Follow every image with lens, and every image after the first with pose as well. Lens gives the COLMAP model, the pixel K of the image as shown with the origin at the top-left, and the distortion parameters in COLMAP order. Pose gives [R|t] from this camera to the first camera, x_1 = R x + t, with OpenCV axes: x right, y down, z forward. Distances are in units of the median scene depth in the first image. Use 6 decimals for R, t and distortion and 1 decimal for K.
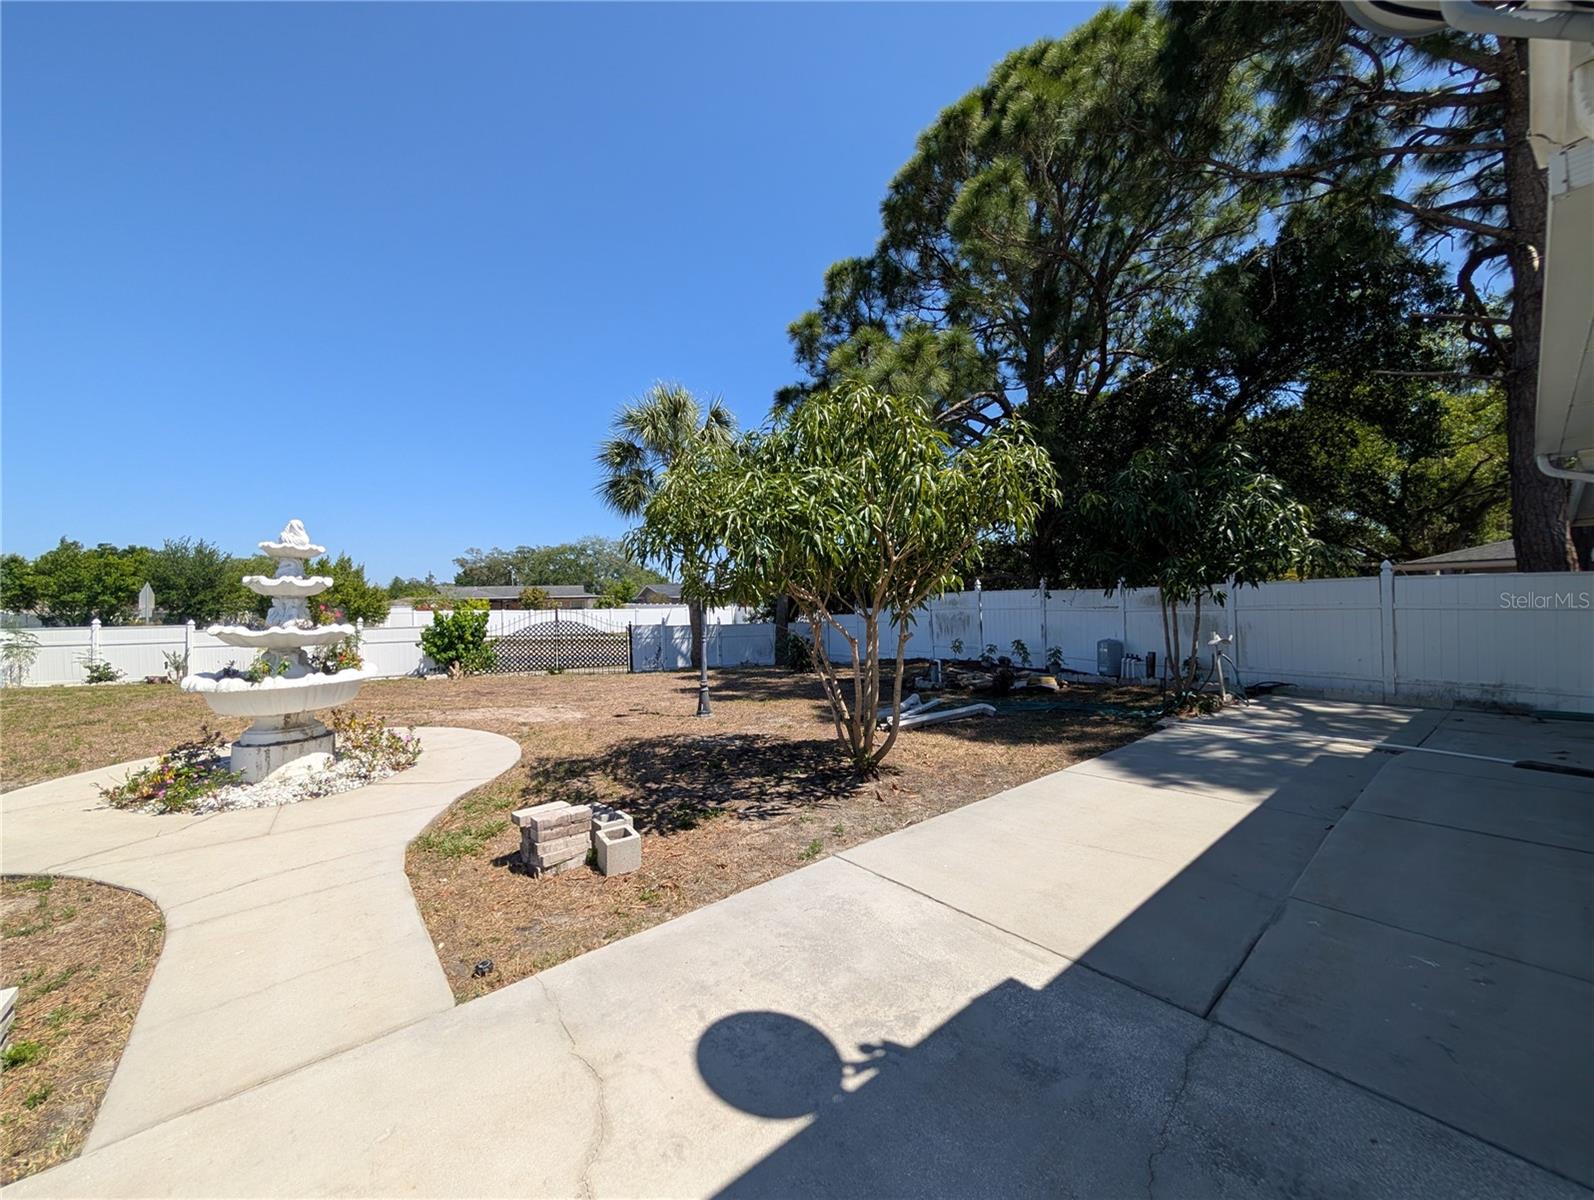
lens RADIAL K [[606.1, 0, 796.0], [0, 606.1, 599.4], [0, 0, 1]] dist [0.000240, 0.000343]
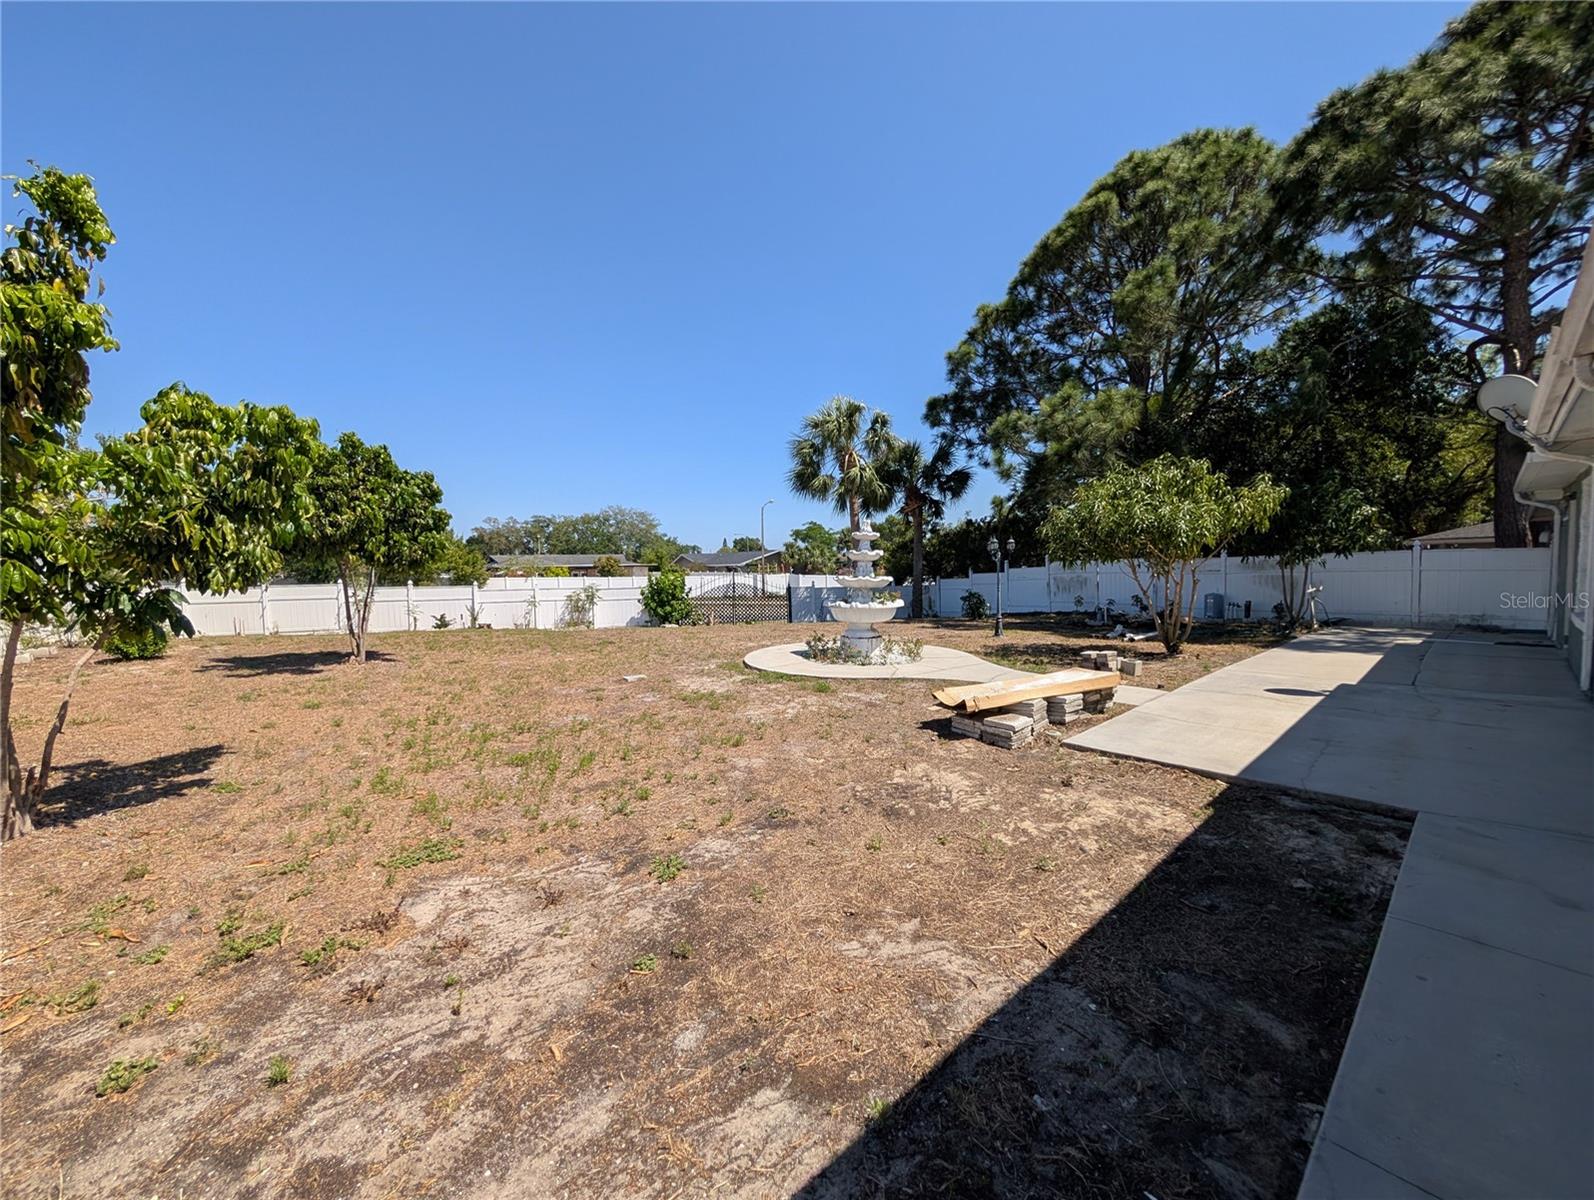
lens RADIAL K [[606.1, 0, 796.0], [0, 606.1, 599.4], [0, 0, 1]] dist [0.000240, 0.000343]
pose [[0.999602, 0.000079, 0.028203, -0.422851], [-0.001504, 0.998722, 0.050513, 0.007794], [-0.028163, -0.050535, 0.998325, -0.333785]]
